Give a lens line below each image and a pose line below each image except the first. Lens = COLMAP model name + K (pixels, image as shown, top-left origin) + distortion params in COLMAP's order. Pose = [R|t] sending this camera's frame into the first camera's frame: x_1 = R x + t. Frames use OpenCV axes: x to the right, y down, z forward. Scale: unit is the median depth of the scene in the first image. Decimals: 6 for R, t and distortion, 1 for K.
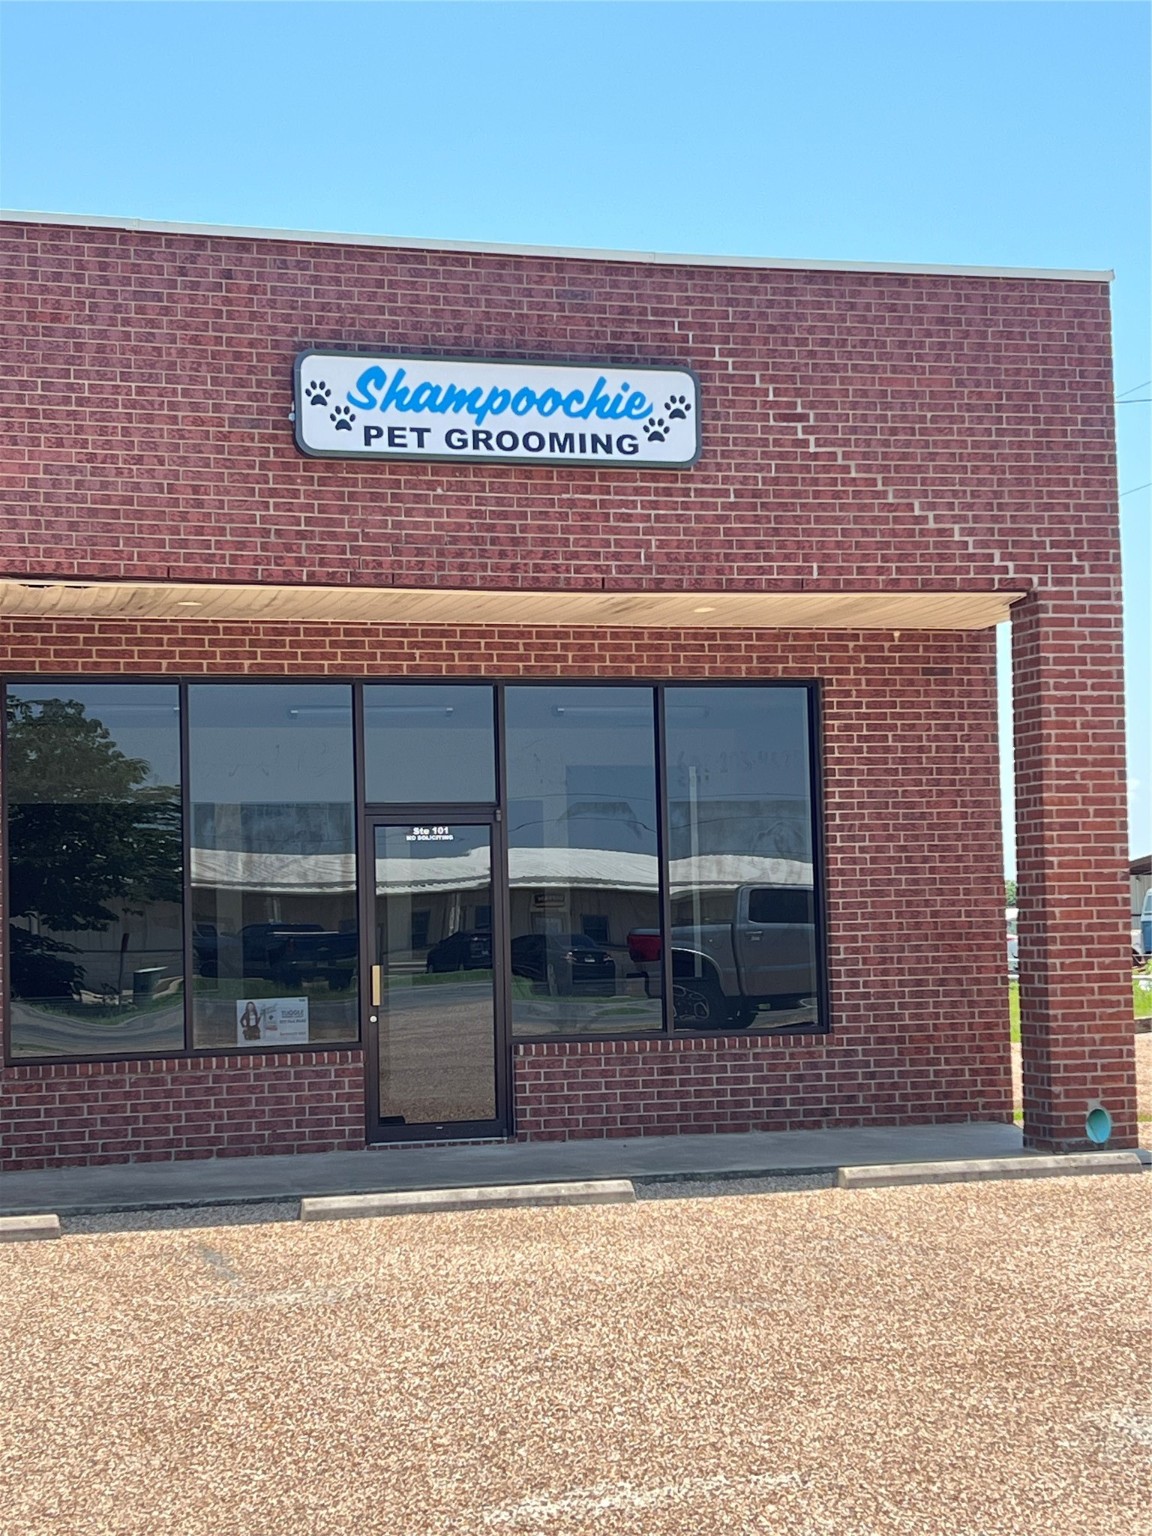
lens RADIAL K [[2555.5, 0, 576.5], [0, 2555.5, 777.1], [0, 0, 1]] dist [0.196090, 0.000000]
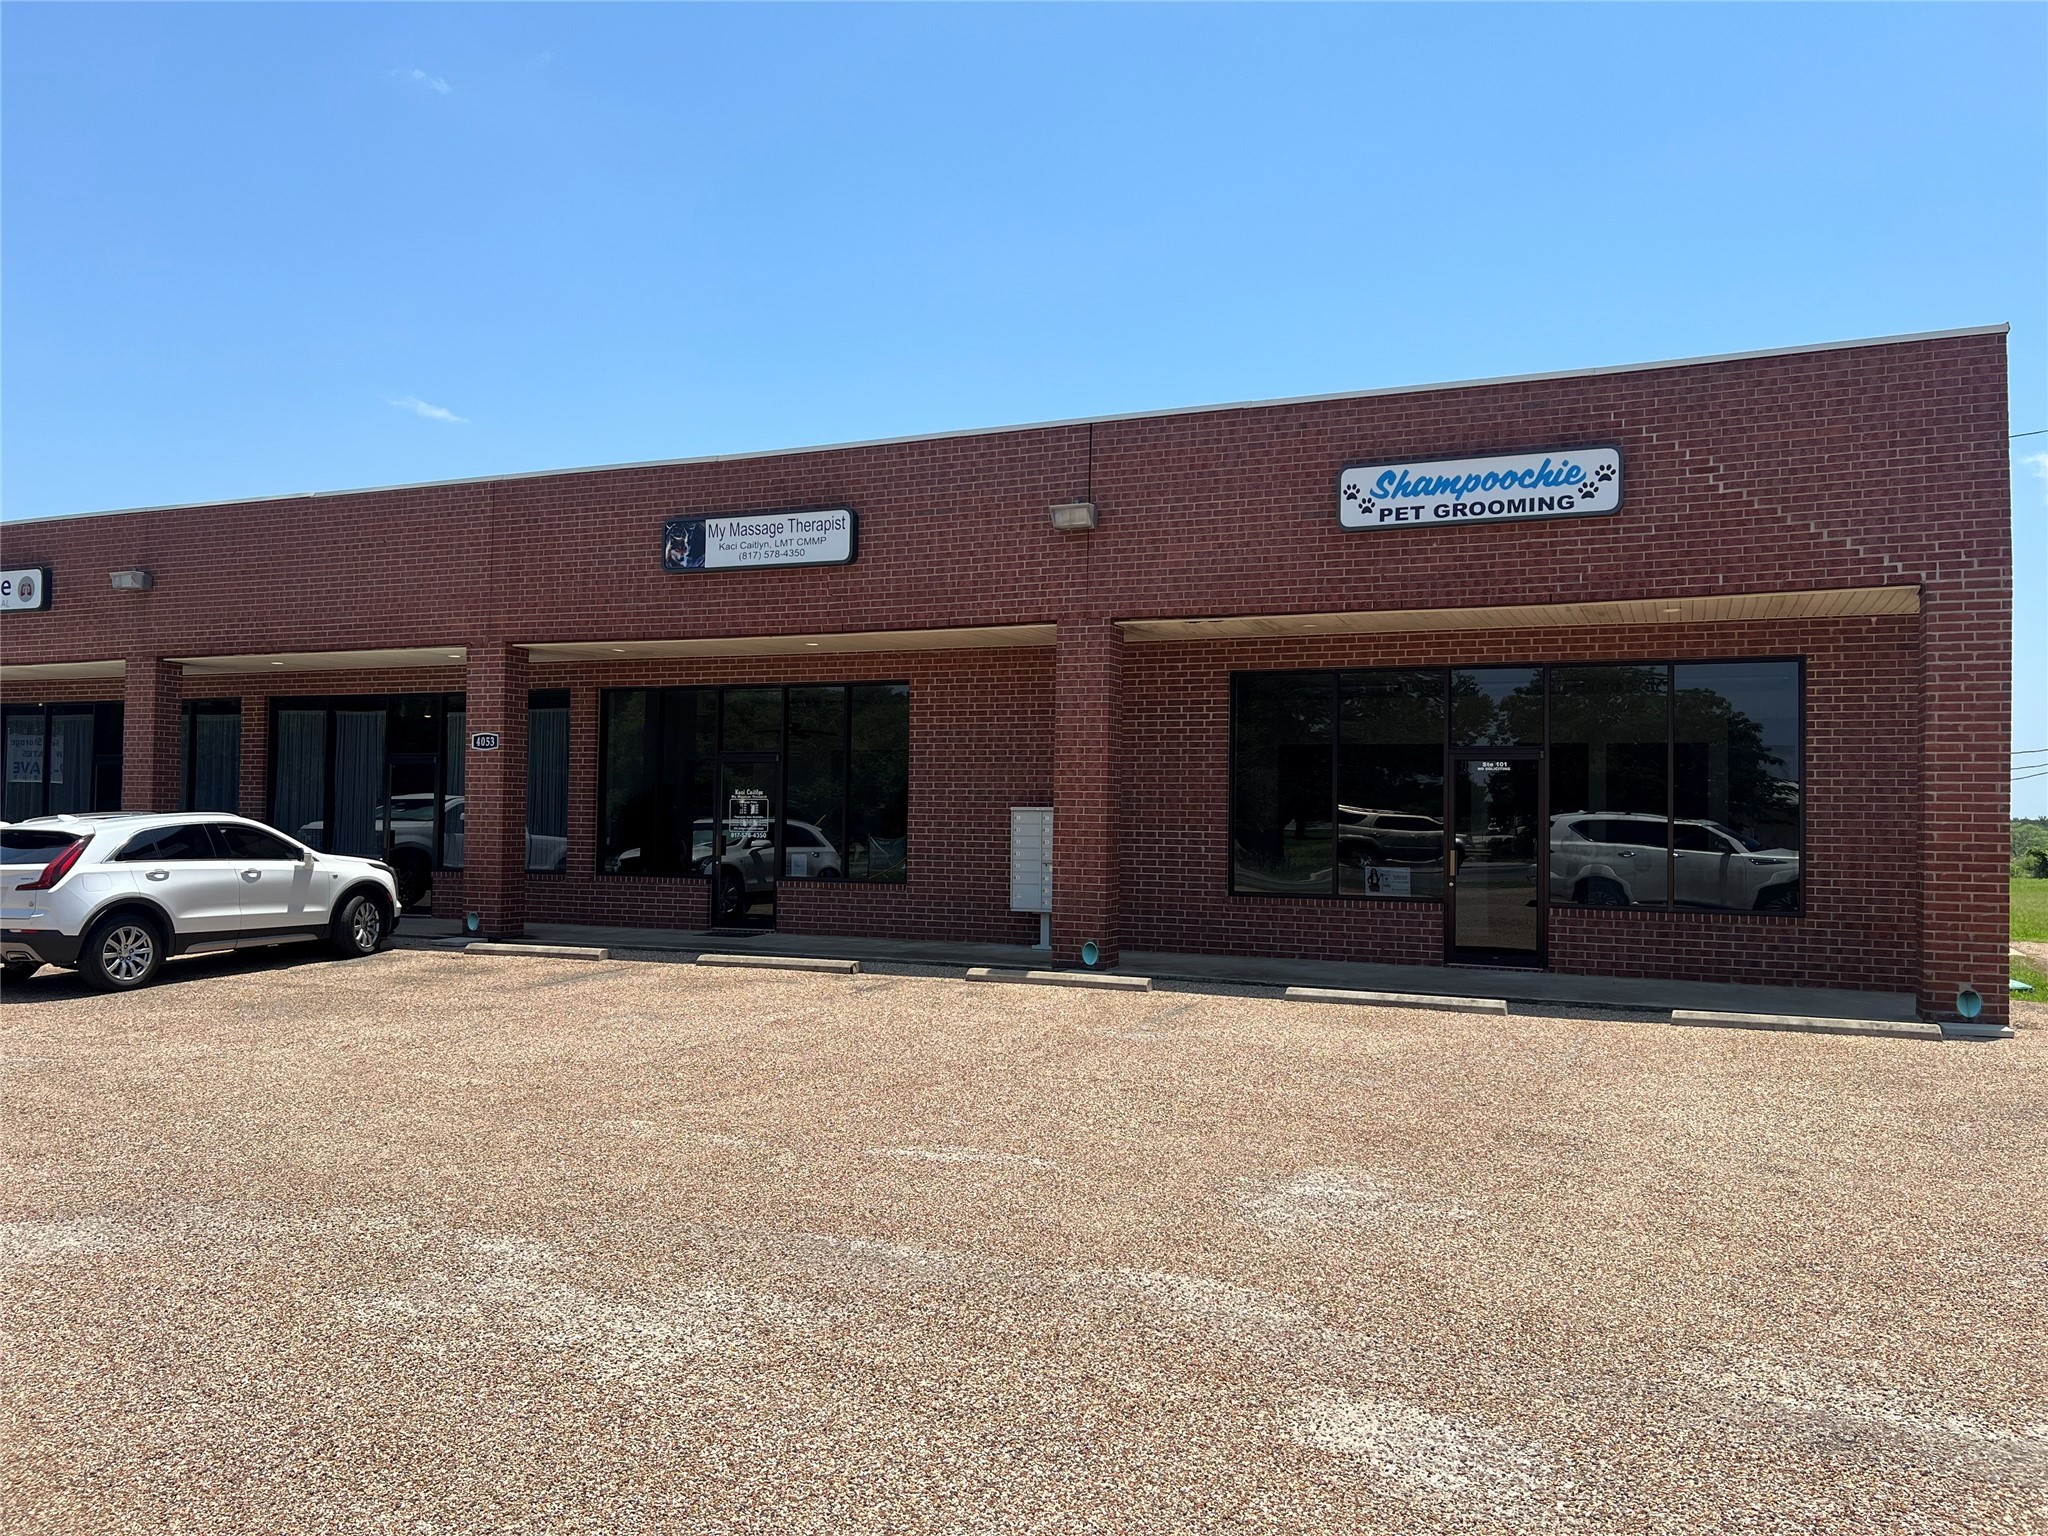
lens RADIAL K [[1540.0, 0, 1020.6], [0, 1540.0, 763.8], [0, 0, 1]] dist [0.055800, -0.065677]
pose [[0.759818, 0.013353, -0.649999, 0.343580], [0.005394, 0.999625, 0.026841, -0.006006], [0.650113, -0.023900, 0.759461, 0.117934]]
